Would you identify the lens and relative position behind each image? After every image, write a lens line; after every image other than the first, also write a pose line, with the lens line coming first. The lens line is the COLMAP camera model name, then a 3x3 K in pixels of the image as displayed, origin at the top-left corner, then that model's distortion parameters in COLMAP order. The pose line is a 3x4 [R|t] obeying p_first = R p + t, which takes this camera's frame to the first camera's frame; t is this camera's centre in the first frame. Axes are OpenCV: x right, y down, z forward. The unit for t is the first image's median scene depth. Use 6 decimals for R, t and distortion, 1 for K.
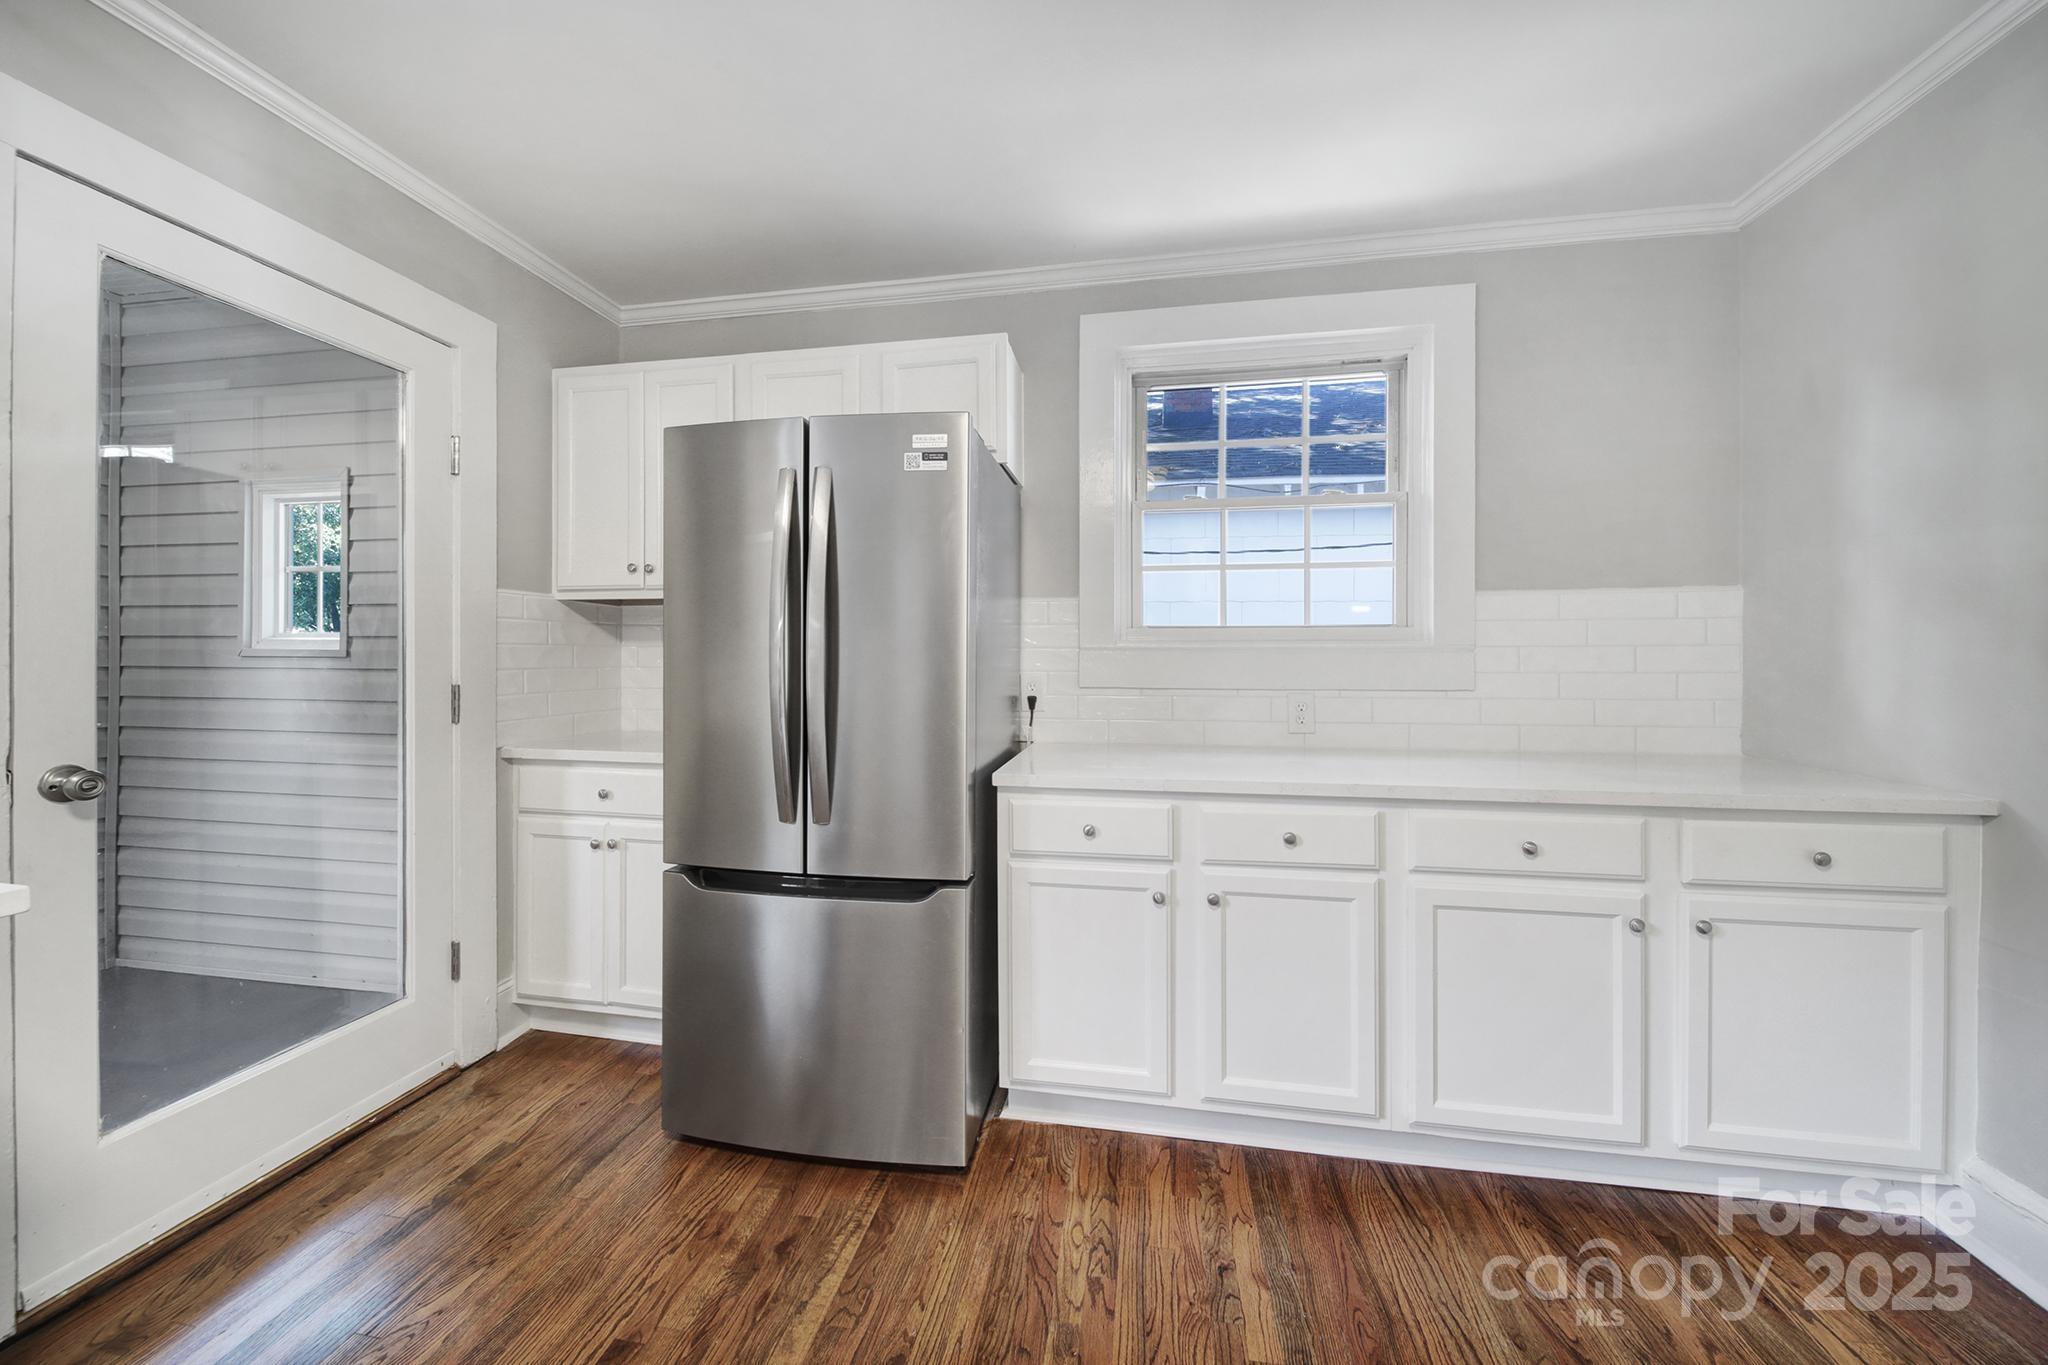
lens RADIAL K [[713.1, 0, 1020.6], [0, 713.1, 674.4], [0, 0, 1]] dist [-0.000503, -0.002033]
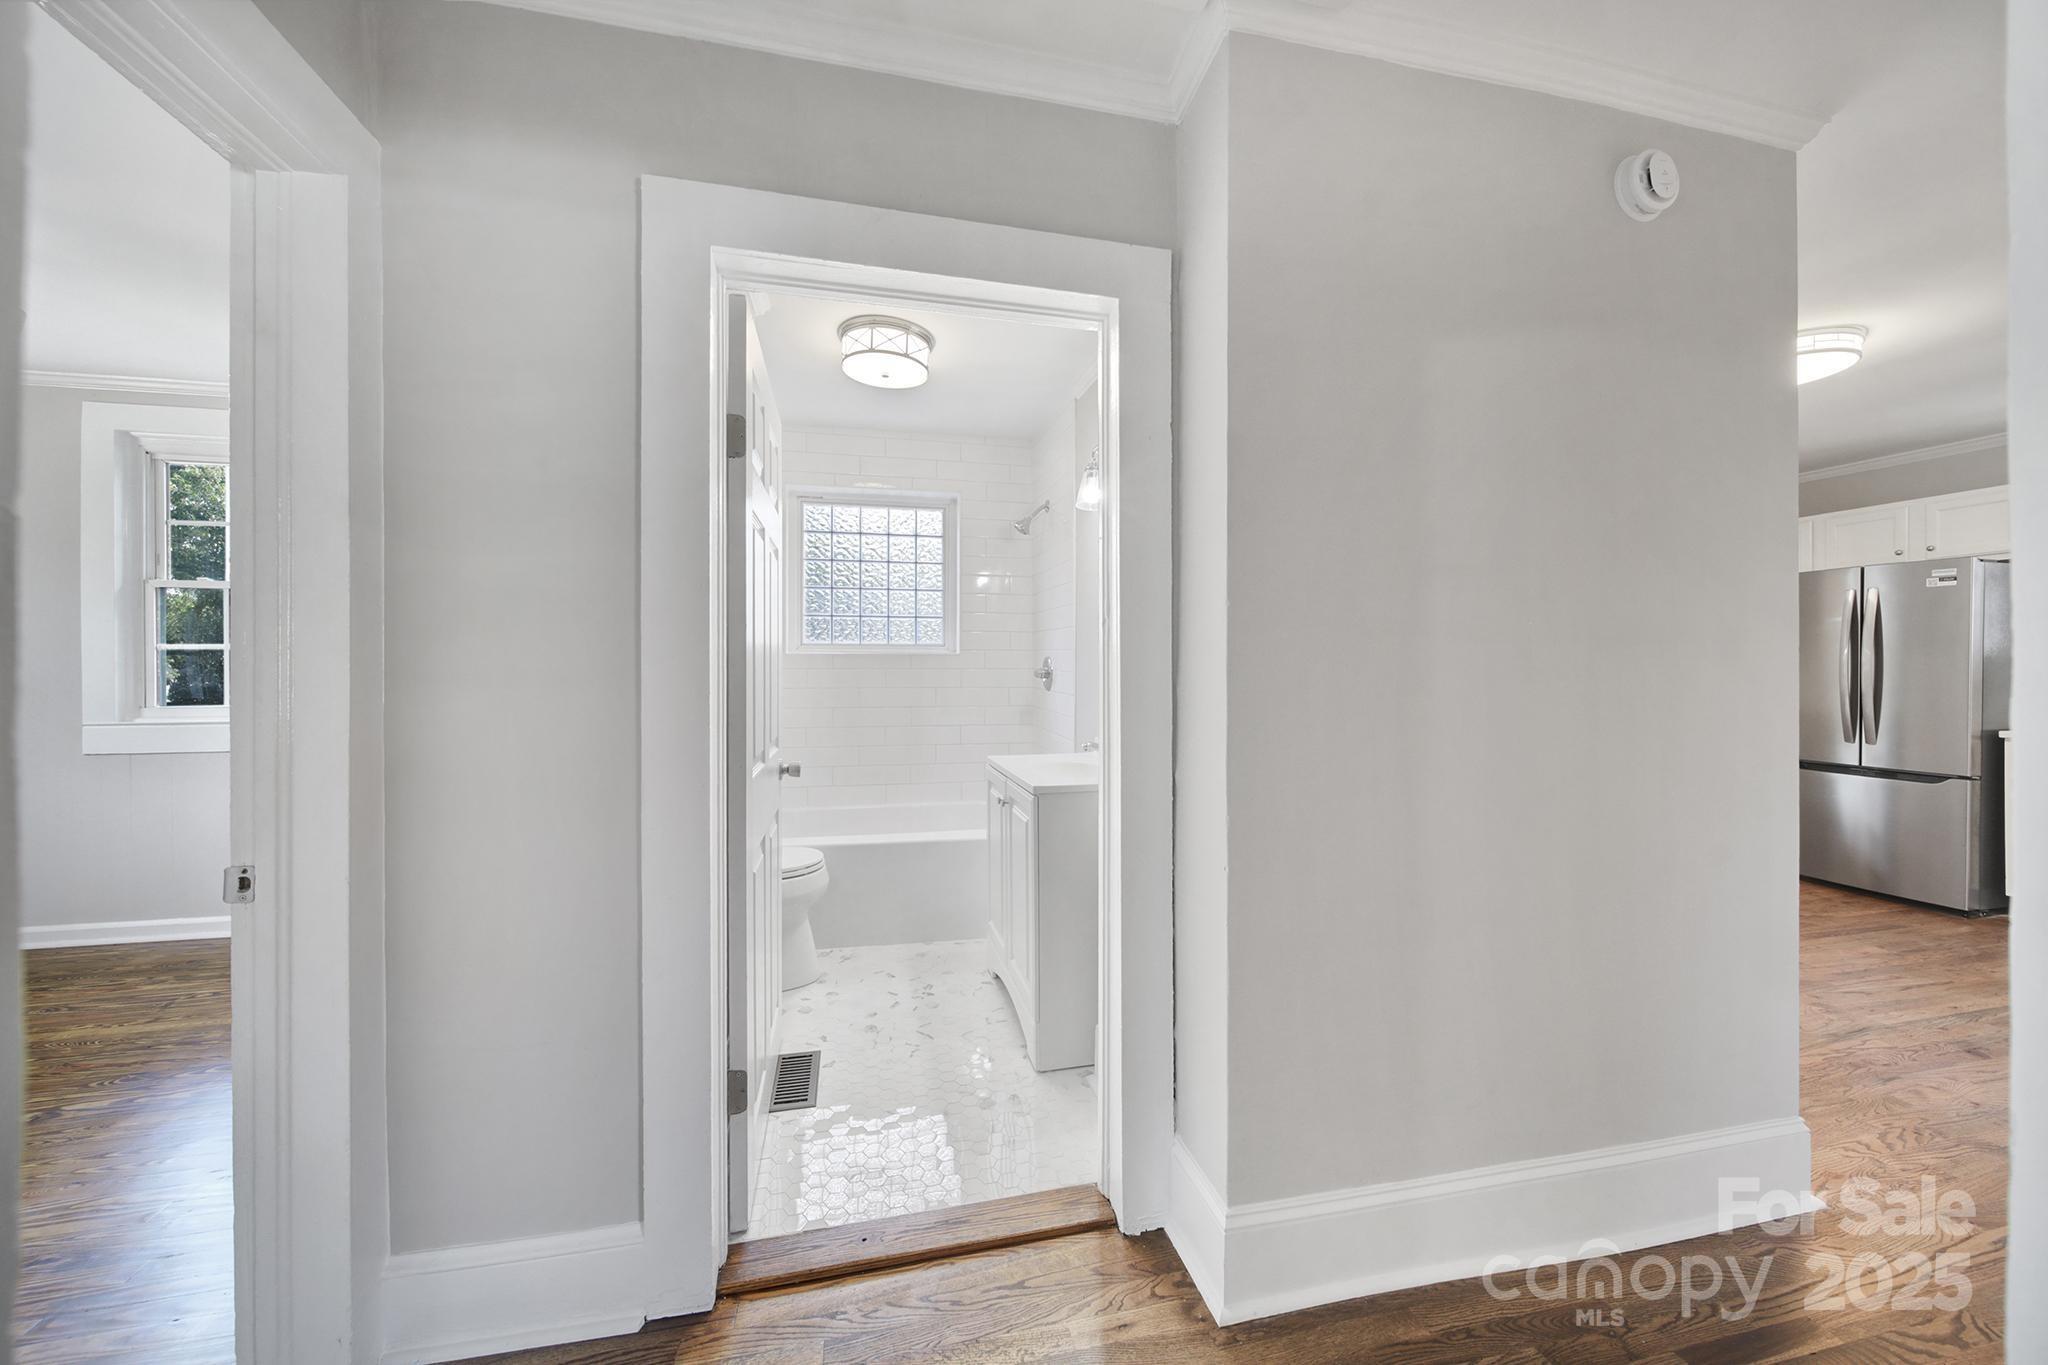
lens RADIAL K [[713.1, 0, 1020.6], [0, 713.1, 674.4], [0, 0, 1]] dist [-0.000503, -0.002033]
pose [[0.376203, -0.002508, -0.926534, 0.802202], [-0.004635, 0.999979, -0.004589, 0.004091], [0.926526, 0.006021, 0.376183, -2.382779]]
